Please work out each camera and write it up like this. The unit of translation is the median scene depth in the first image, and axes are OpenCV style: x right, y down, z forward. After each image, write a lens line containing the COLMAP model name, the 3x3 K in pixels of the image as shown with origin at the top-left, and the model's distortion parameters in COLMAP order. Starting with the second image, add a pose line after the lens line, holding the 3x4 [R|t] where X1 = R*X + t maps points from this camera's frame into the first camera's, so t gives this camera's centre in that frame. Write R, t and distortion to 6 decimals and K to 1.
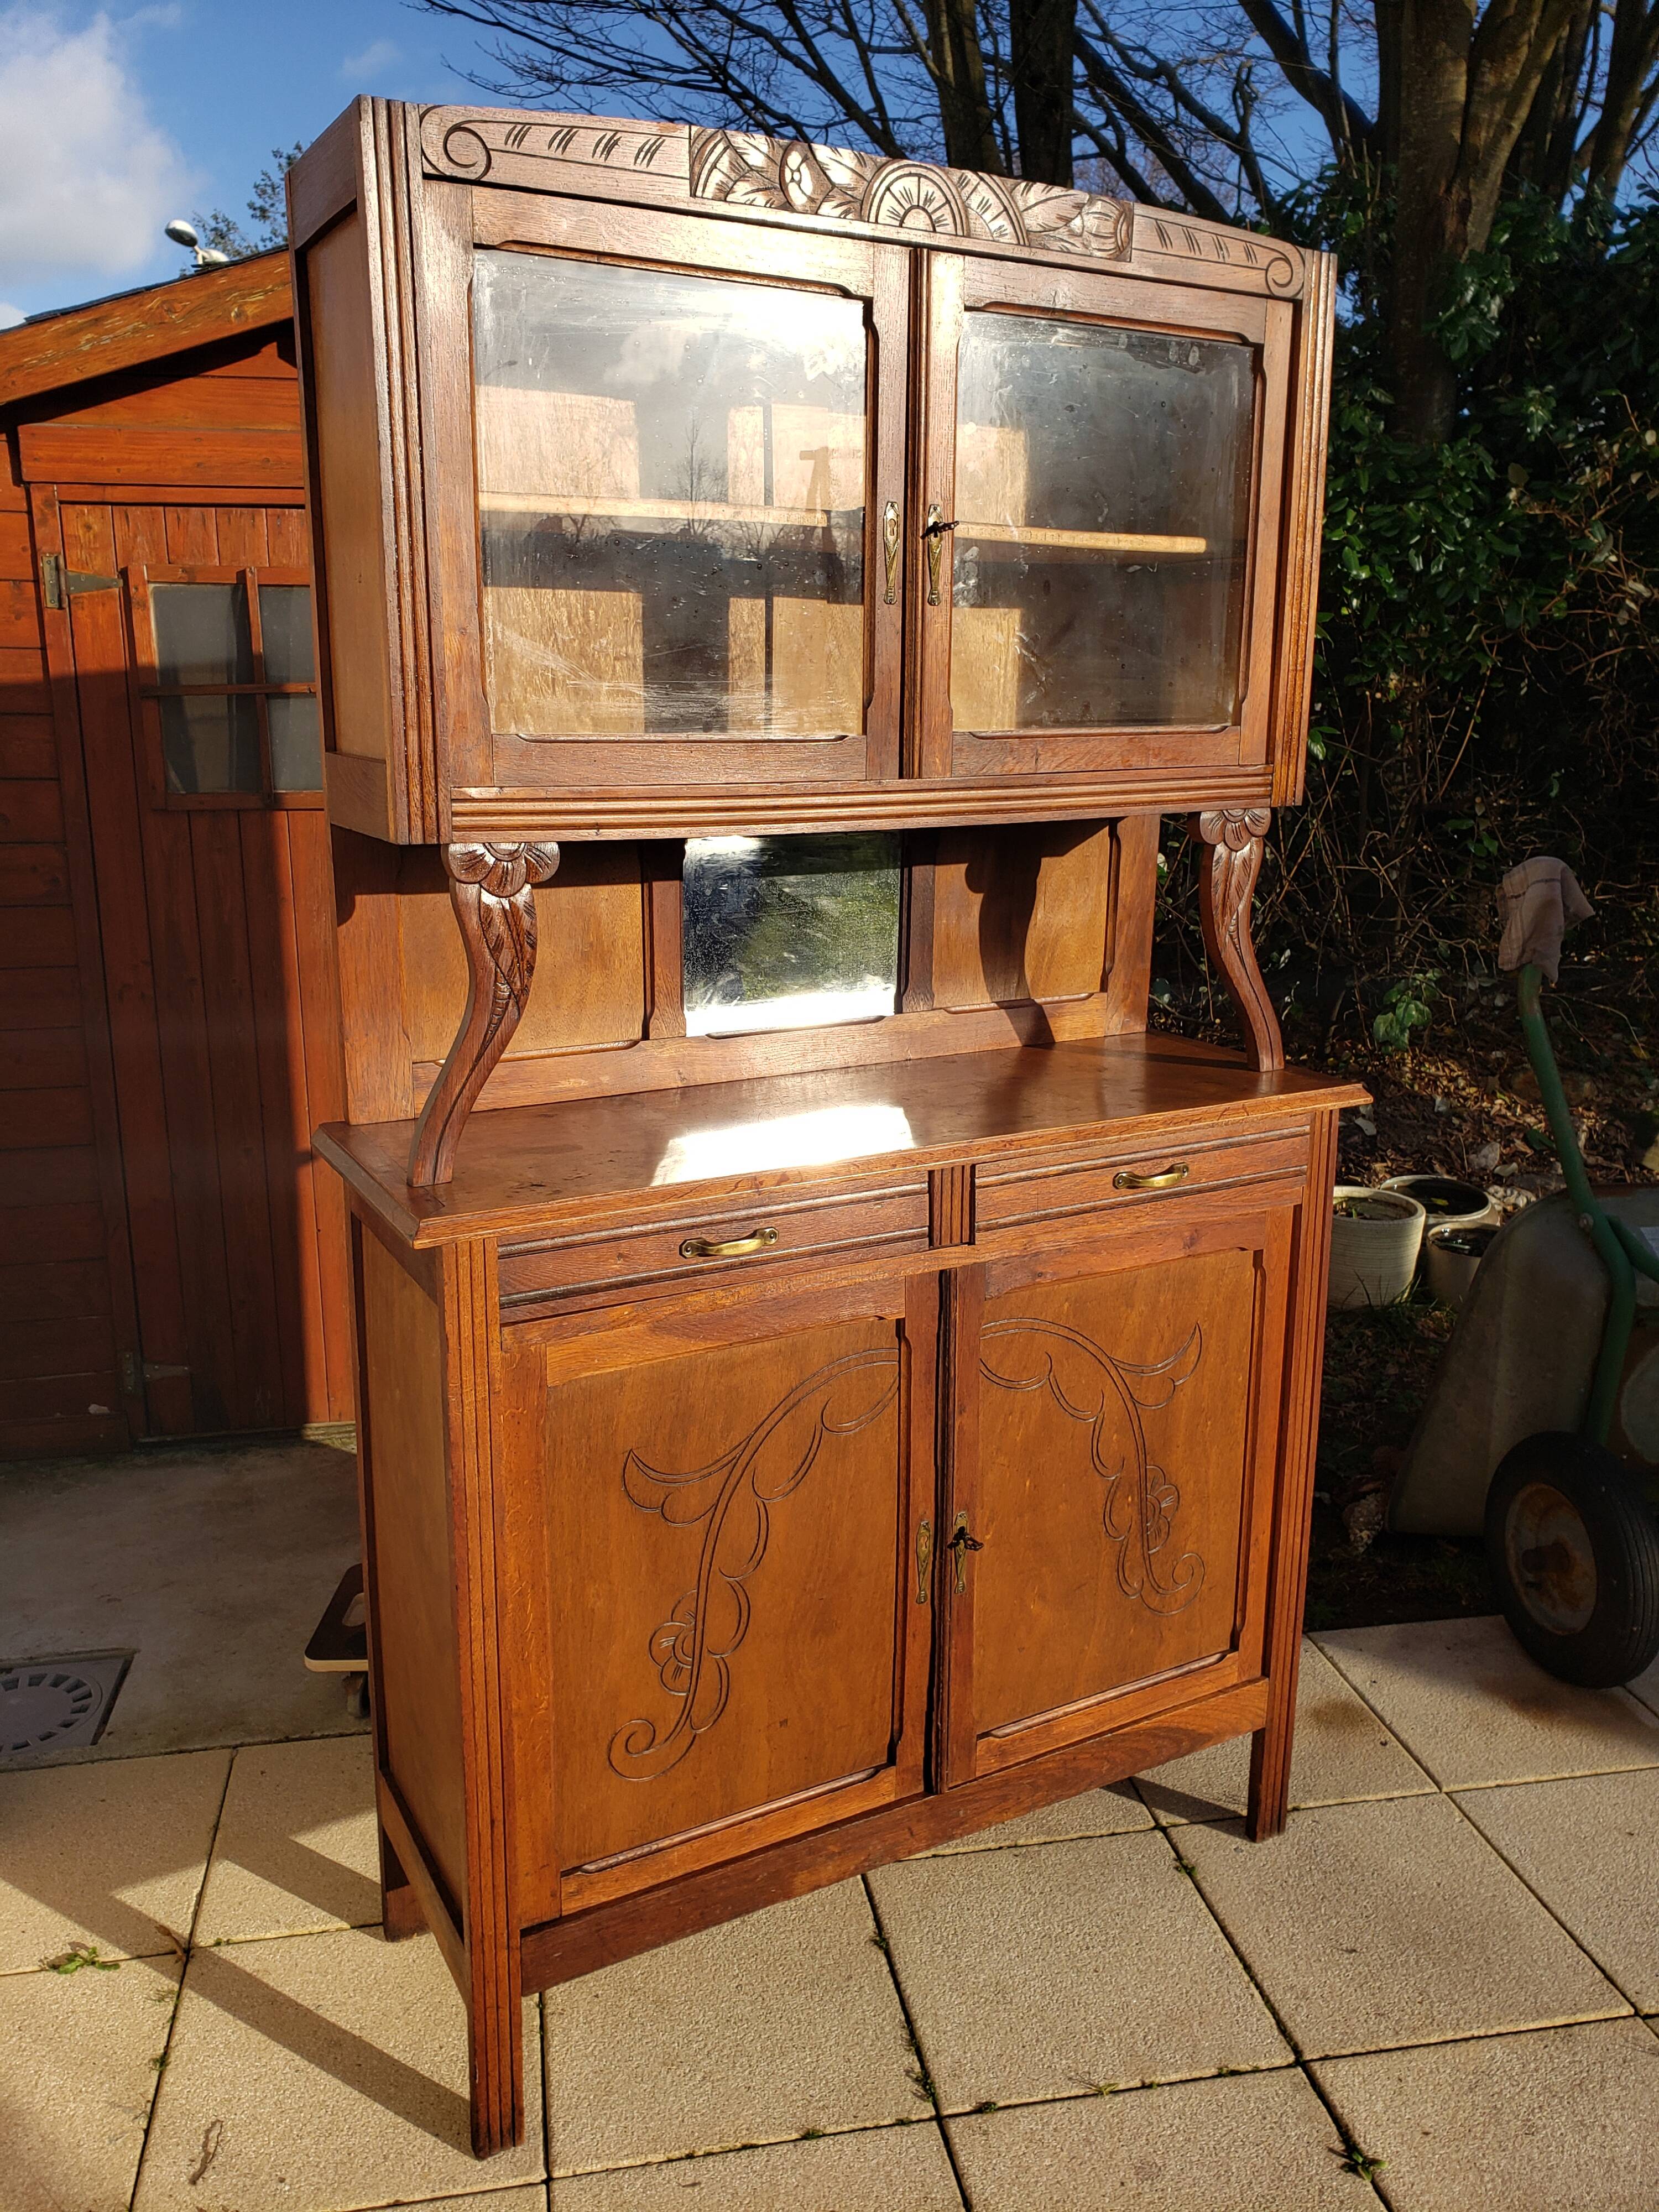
lens RADIAL K [[1730.7, 0, 821.9], [0, 1730.7, 1074.8], [0, 0, 1]] dist [0.013839, 0.005811]
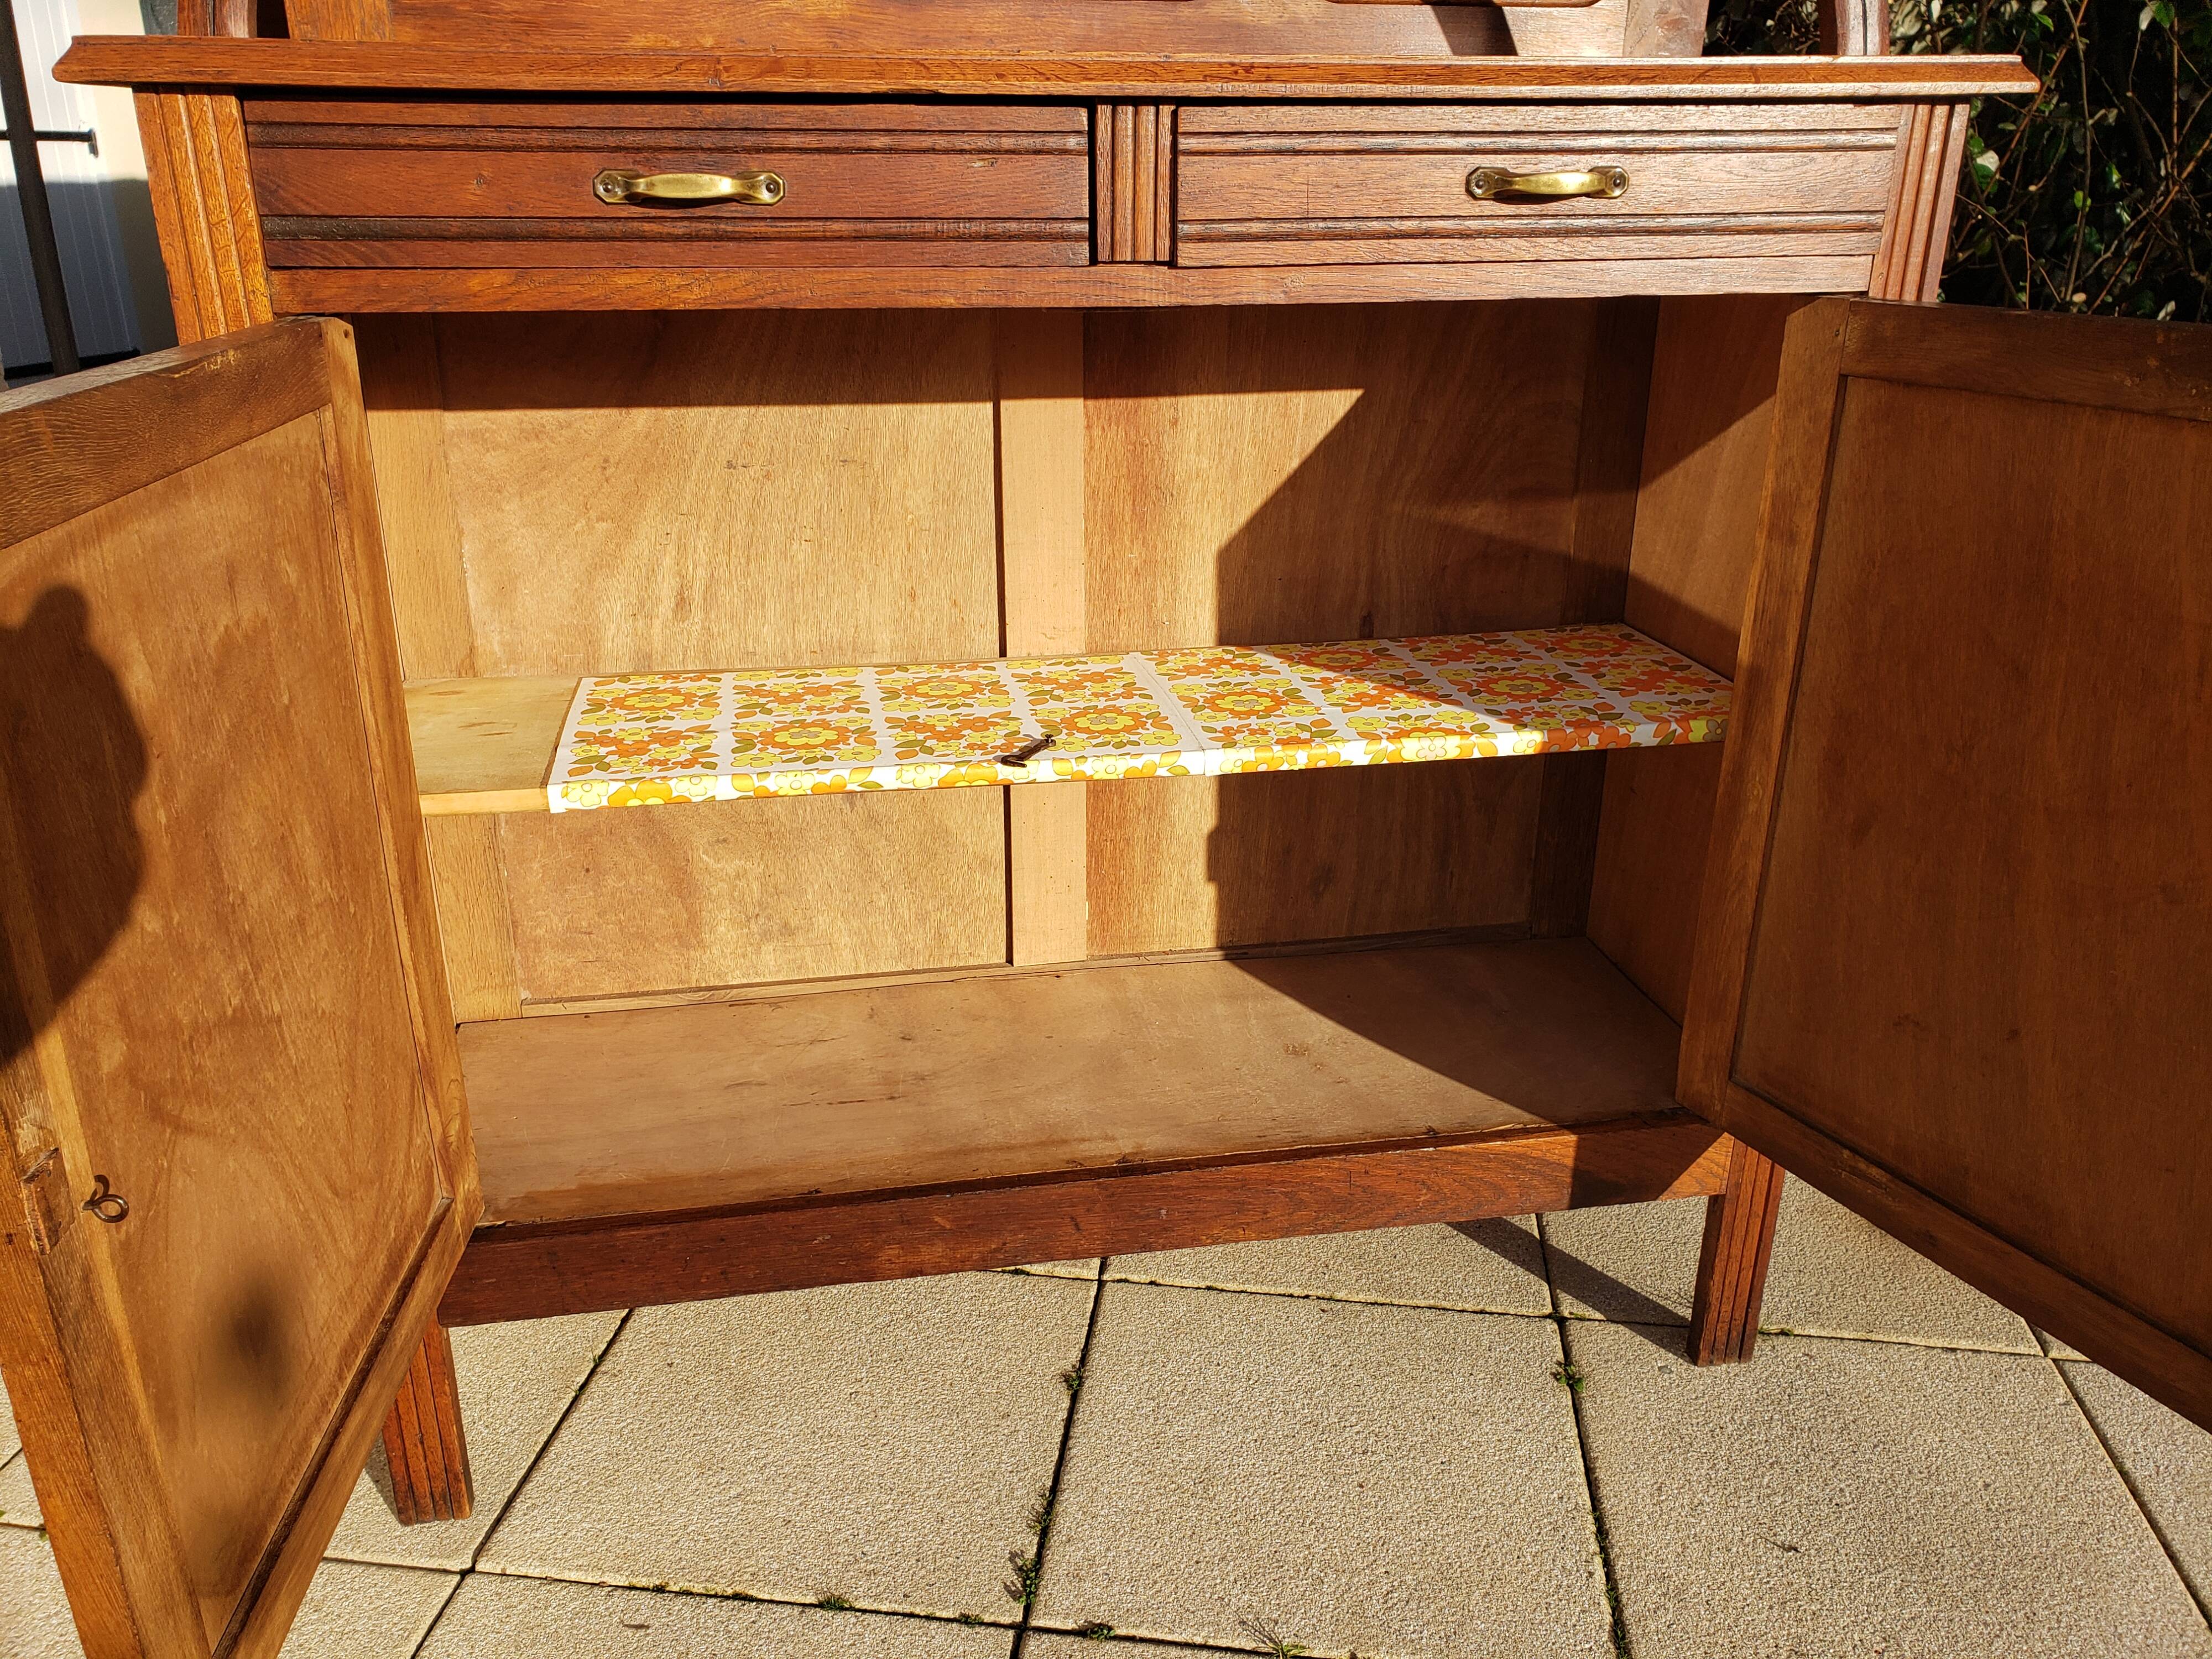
lens RADIAL K [[1730.7, 0, 1101.6], [0, 1730.7, 830.1], [0, 0, 1]] dist [0.013839, 0.005811]
pose [[0.948809, 0.111643, -0.295462, 0.247316], [-0.067232, 0.985397, 0.156440, 0.188571], [0.308613, -0.128567, 0.942459, 0.411356]]
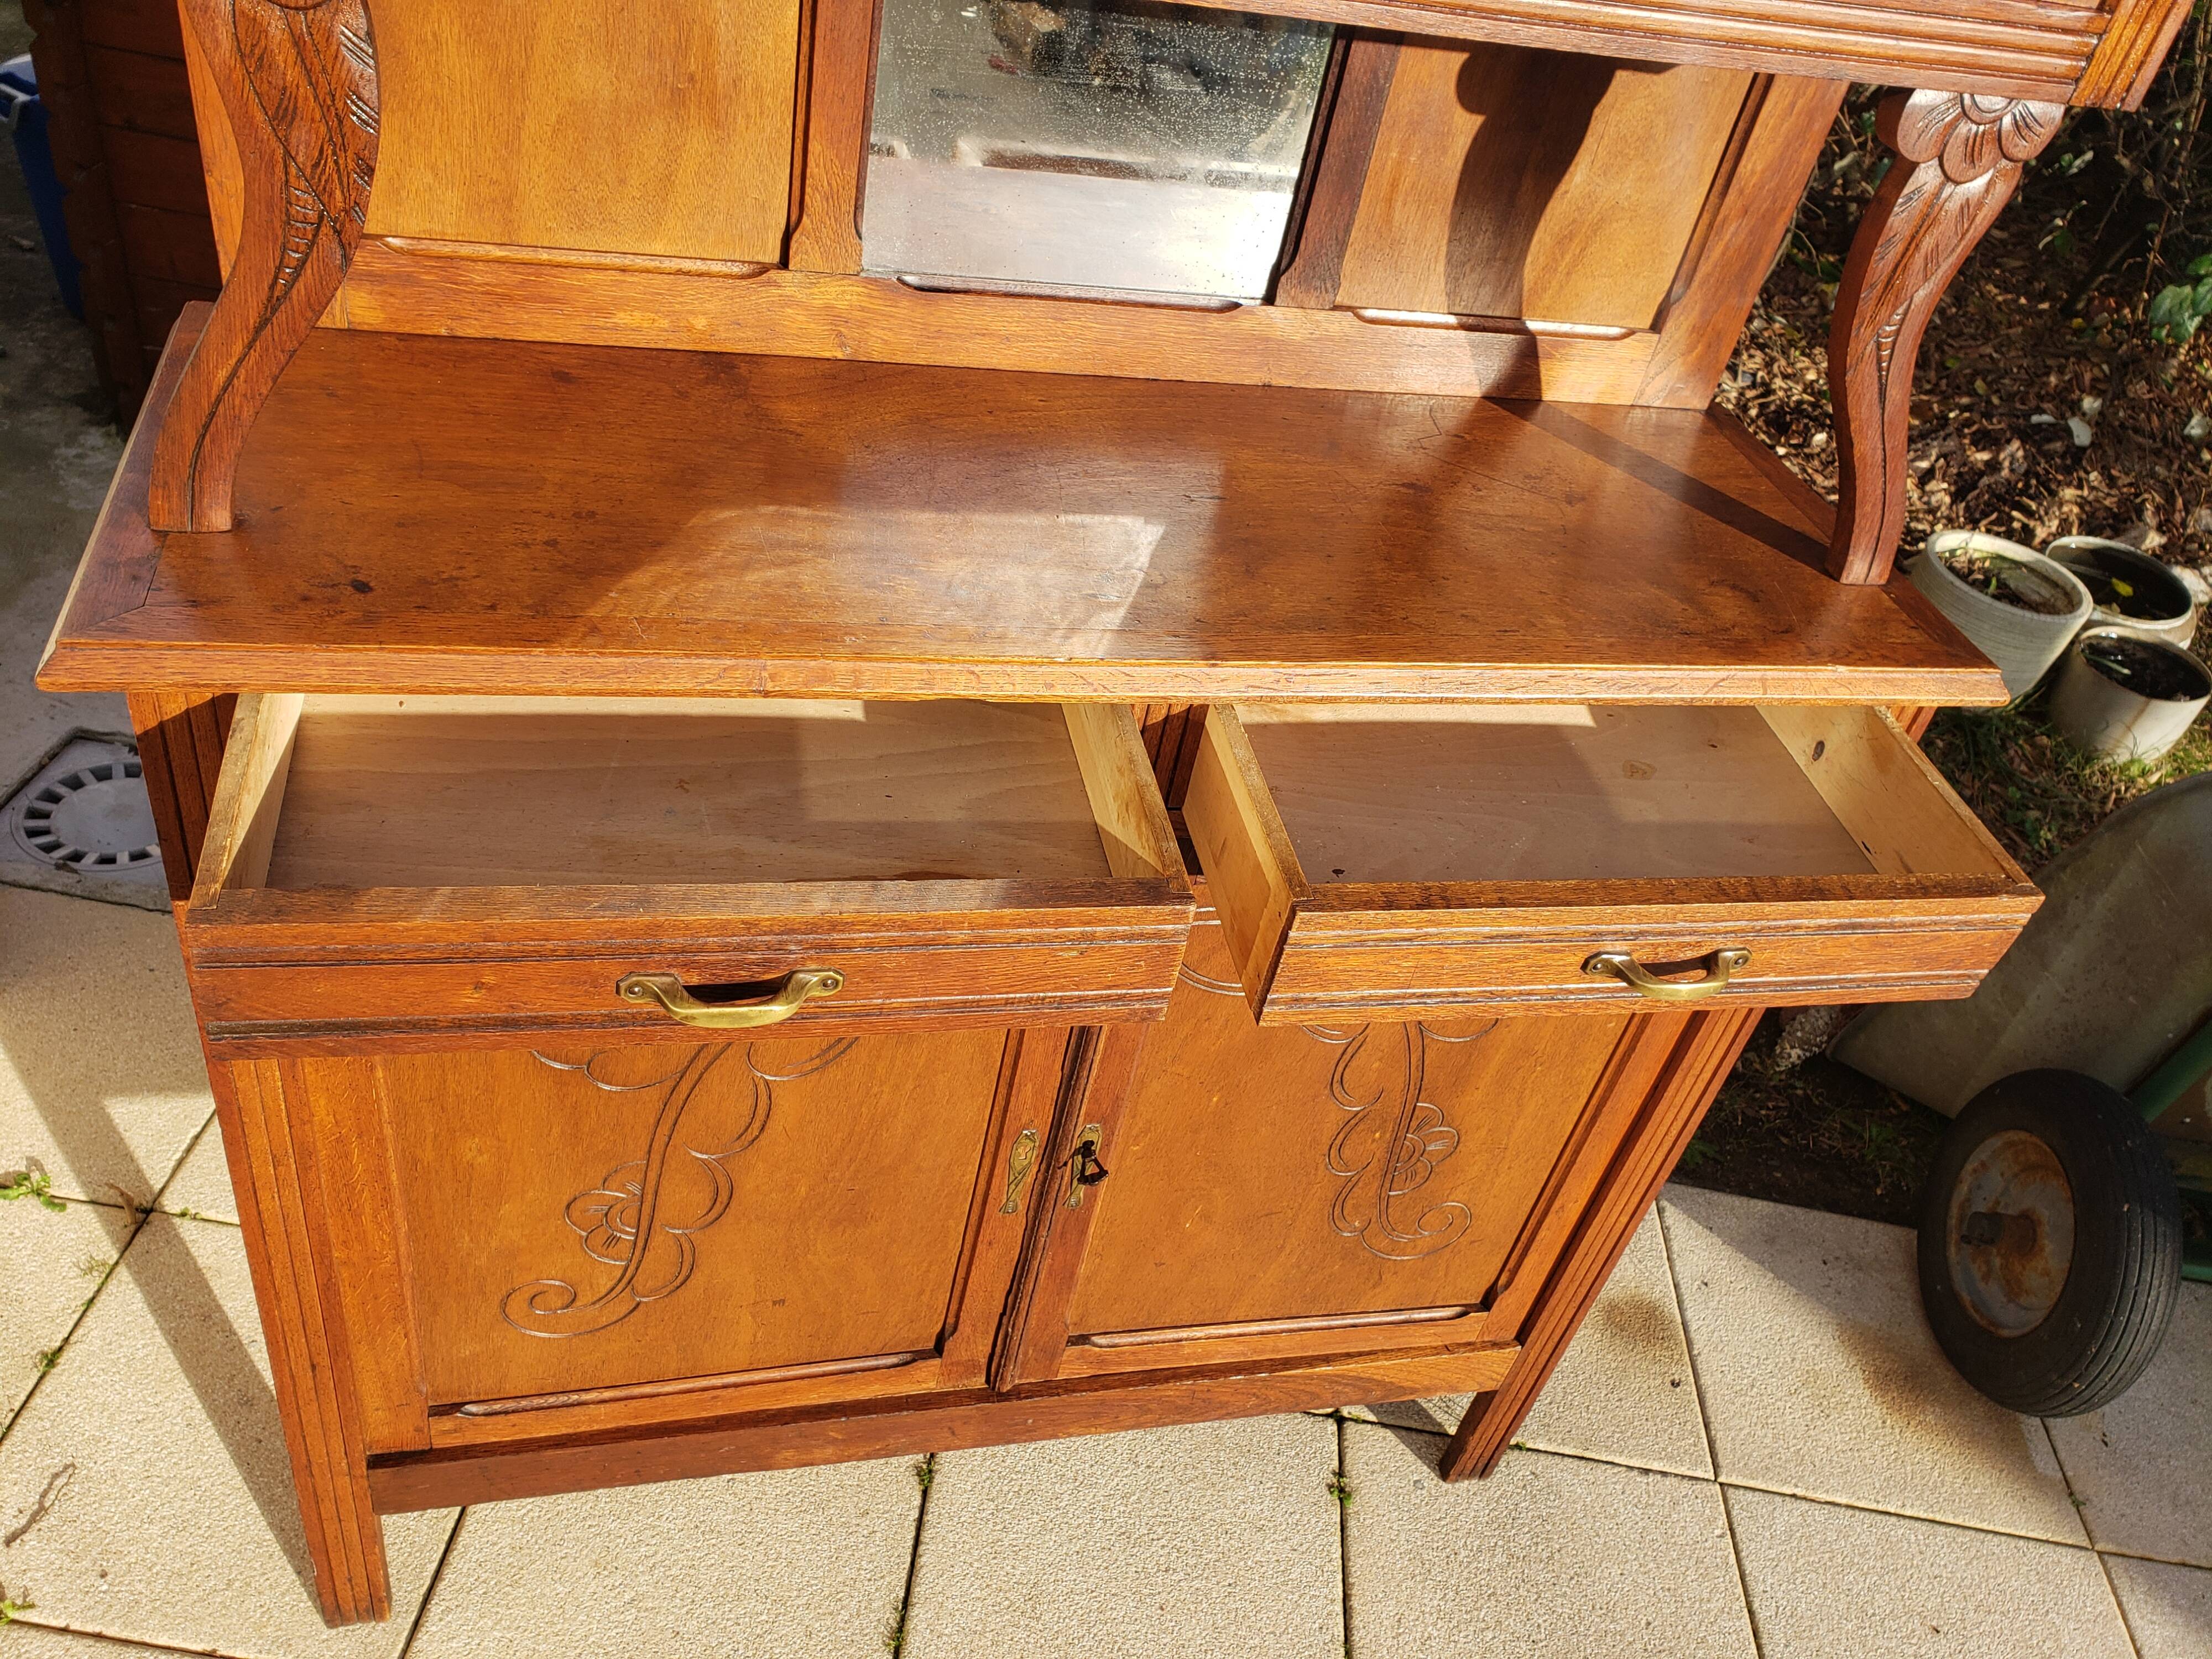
lens RADIAL K [[1730.7, 0, 1106.6], [0, 1730.7, 830.5], [0, 0, 1]] dist [0.013839, 0.005811]
pose [[0.949932, 0.293423, -0.107390, 0.123362], [-0.222204, 0.876023, 0.428029, -0.134203], [0.219670, -0.382735, 0.897362, 0.452454]]
